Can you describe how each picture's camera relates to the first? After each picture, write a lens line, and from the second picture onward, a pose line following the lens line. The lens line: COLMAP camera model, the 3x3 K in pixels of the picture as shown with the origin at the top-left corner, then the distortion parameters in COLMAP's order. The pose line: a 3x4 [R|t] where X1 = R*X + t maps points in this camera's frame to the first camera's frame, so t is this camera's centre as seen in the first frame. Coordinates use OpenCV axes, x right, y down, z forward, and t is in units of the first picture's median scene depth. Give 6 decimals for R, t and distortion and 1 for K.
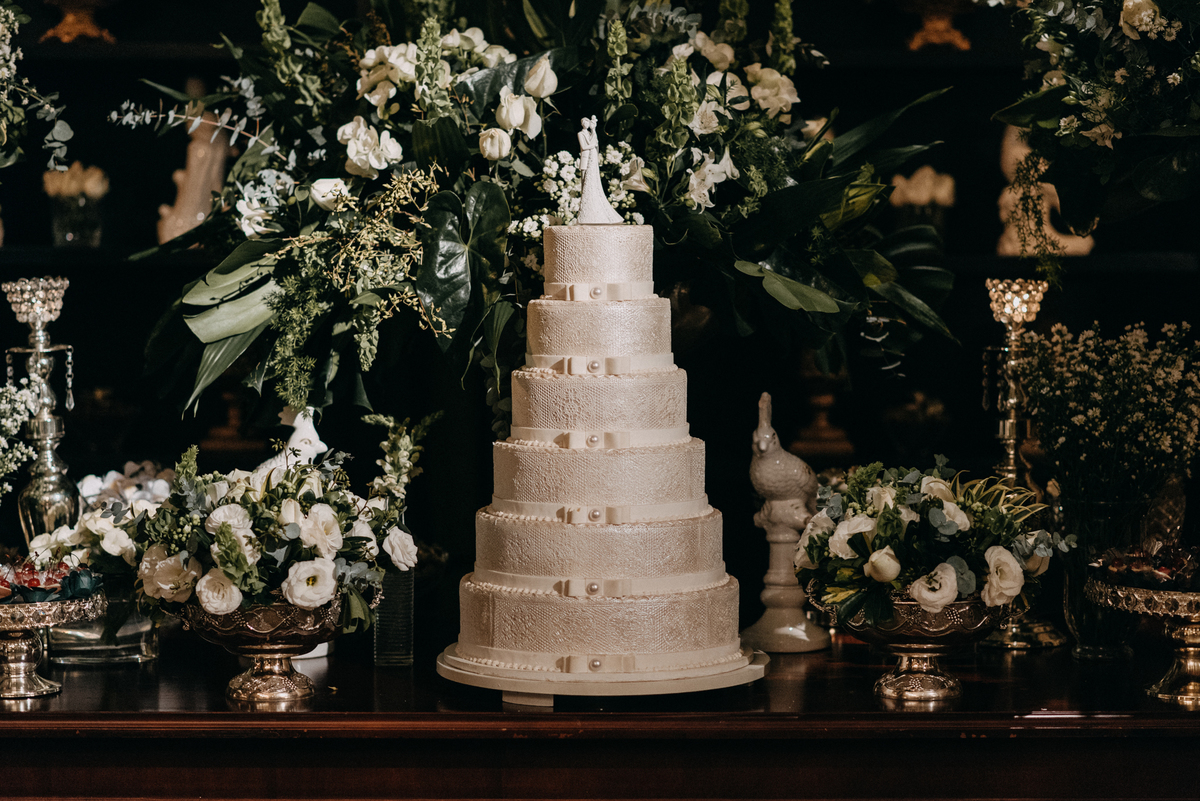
lens RADIAL K [[2930.9, 0, 600.7], [0, 2930.9, 402.1], [0, 0, 1]] dist [-0.051324, 0.000000]
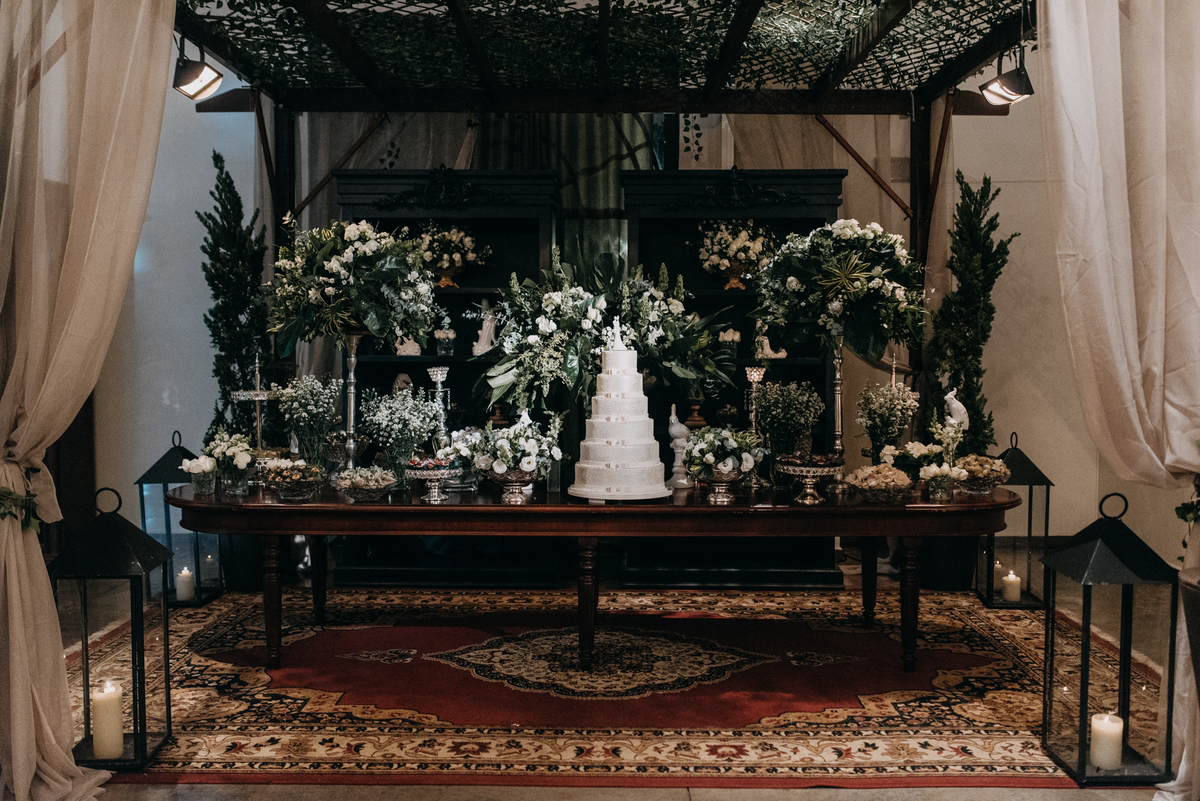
lens RADIAL K [[1209.4, 0, 596.5], [0, 1209.4, 400.4], [0, 0, 1]] dist [0.001137, 0.000000]
pose [[0.999743, 0.000740, -0.022663, 0.003994], [-0.000973, 0.999947, -0.010271, 0.006259], [0.022654, 0.010290, 0.999690, -0.287986]]
